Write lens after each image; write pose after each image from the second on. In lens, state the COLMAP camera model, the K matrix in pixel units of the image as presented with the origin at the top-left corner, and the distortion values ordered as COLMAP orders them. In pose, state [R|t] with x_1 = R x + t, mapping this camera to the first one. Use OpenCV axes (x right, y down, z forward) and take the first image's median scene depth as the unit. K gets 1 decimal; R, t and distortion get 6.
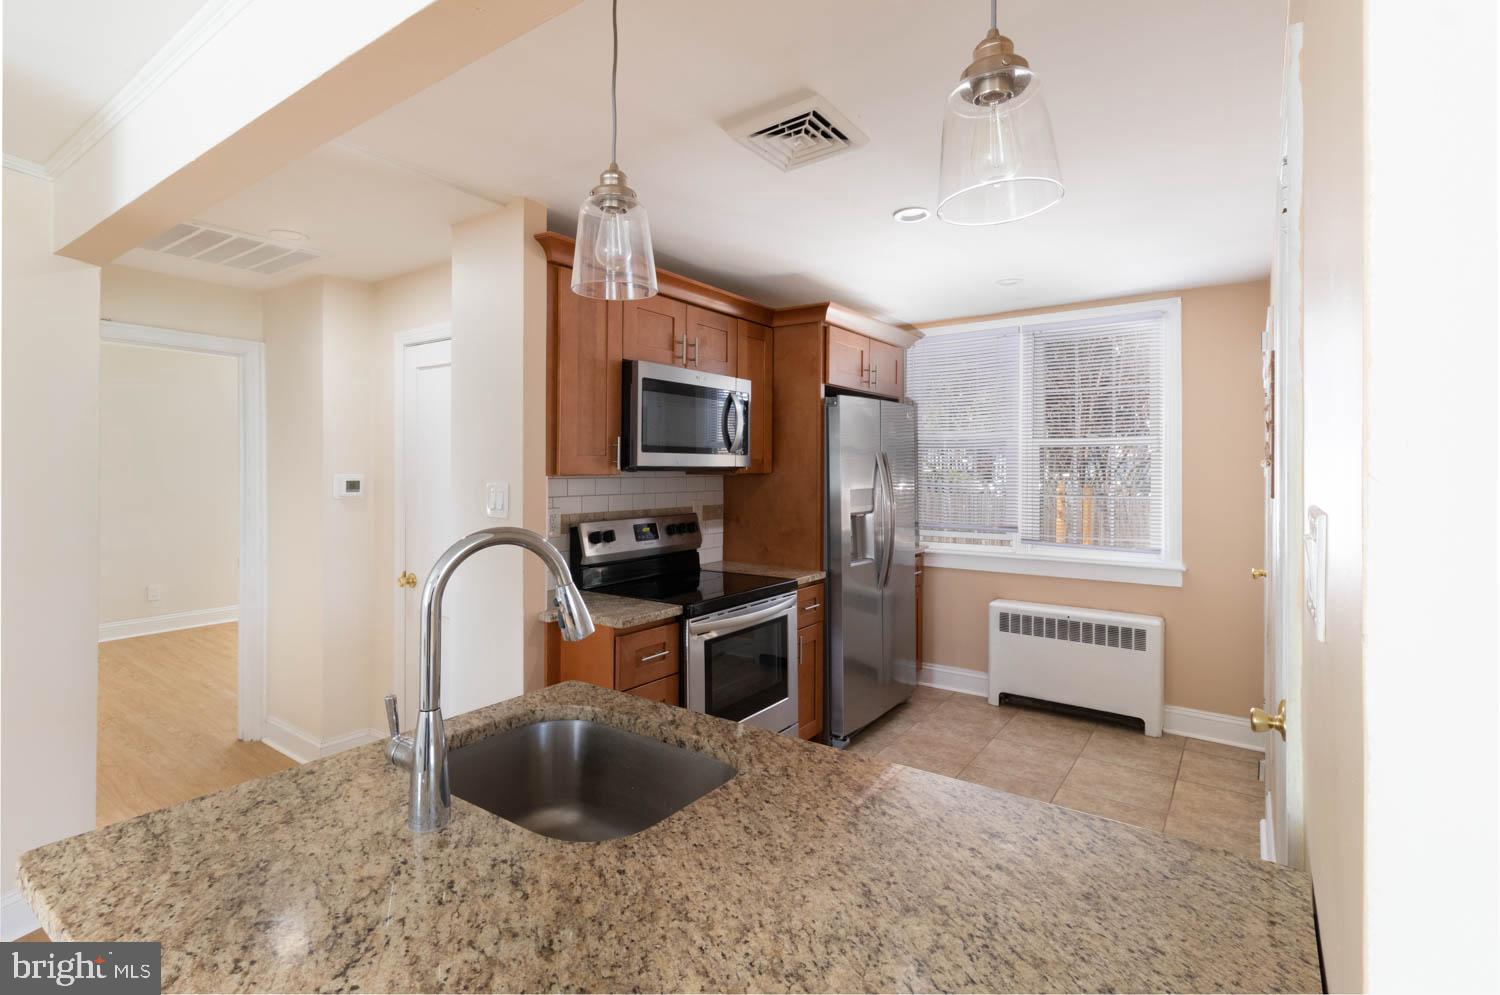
lens RADIAL K [[708.2, 0, 754.4], [0, 708.2, 478.8], [0, 0, 1]] dist [0.001394, 0.000060]
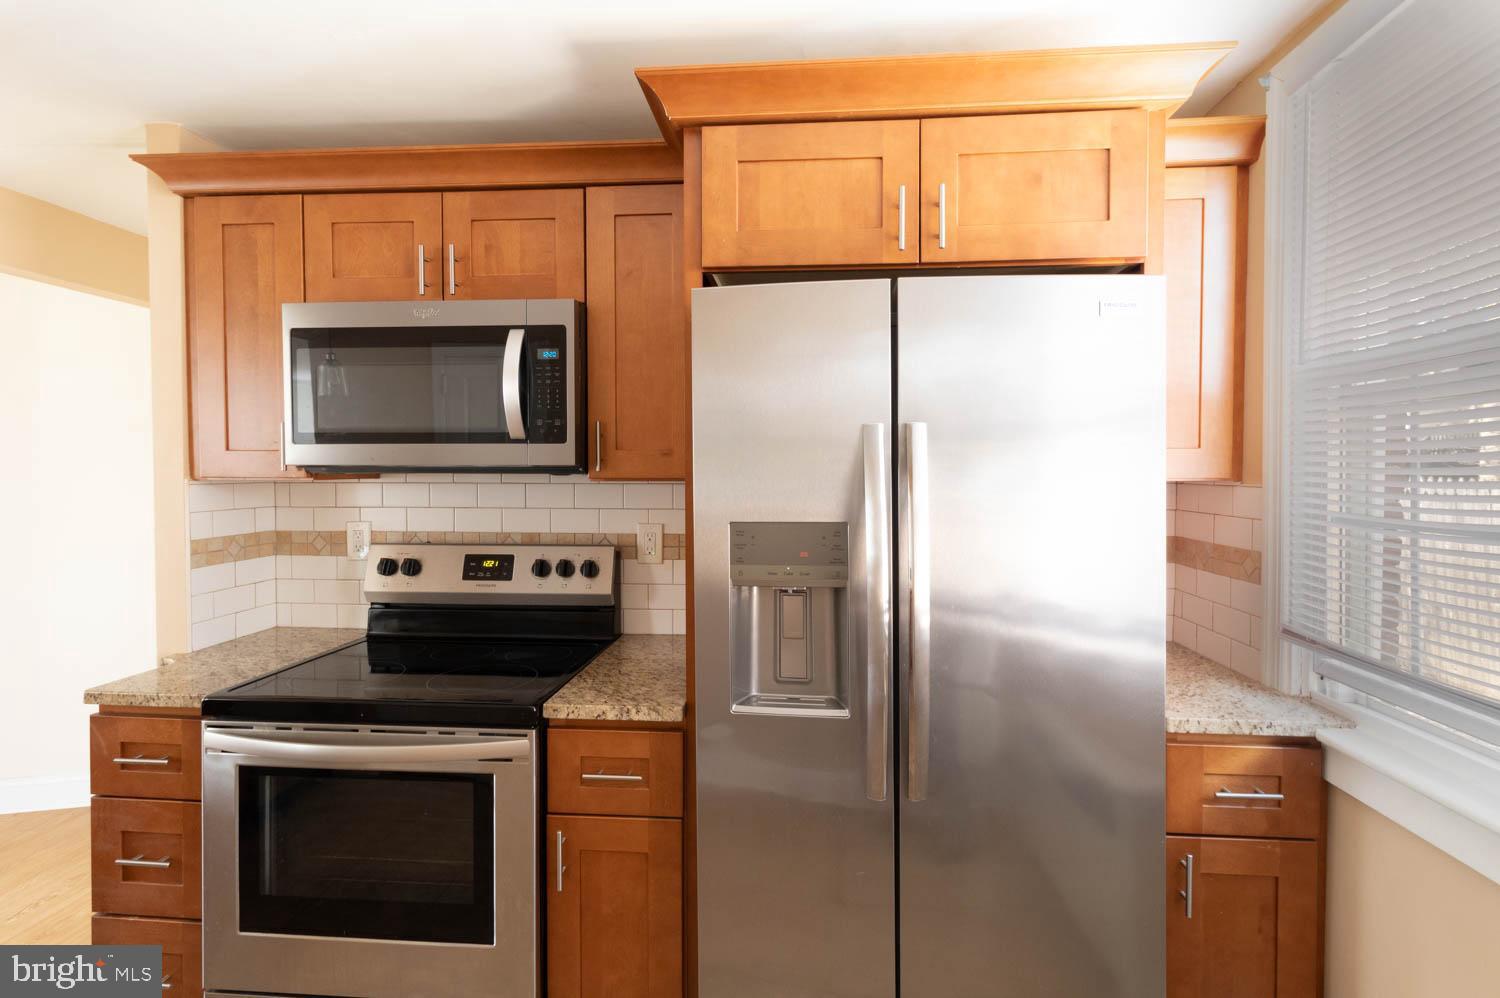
lens RADIAL K [[693.9, 0, 766.8], [0, 693.9, 486.0], [0, 0, 1]] dist [0.000290, 0.000471]
pose [[0.510352, 0.012400, -0.859876, 0.532812], [-0.012648, 0.999896, 0.006912, -0.007312], [0.859873, 0.007348, 0.510456, 0.904388]]
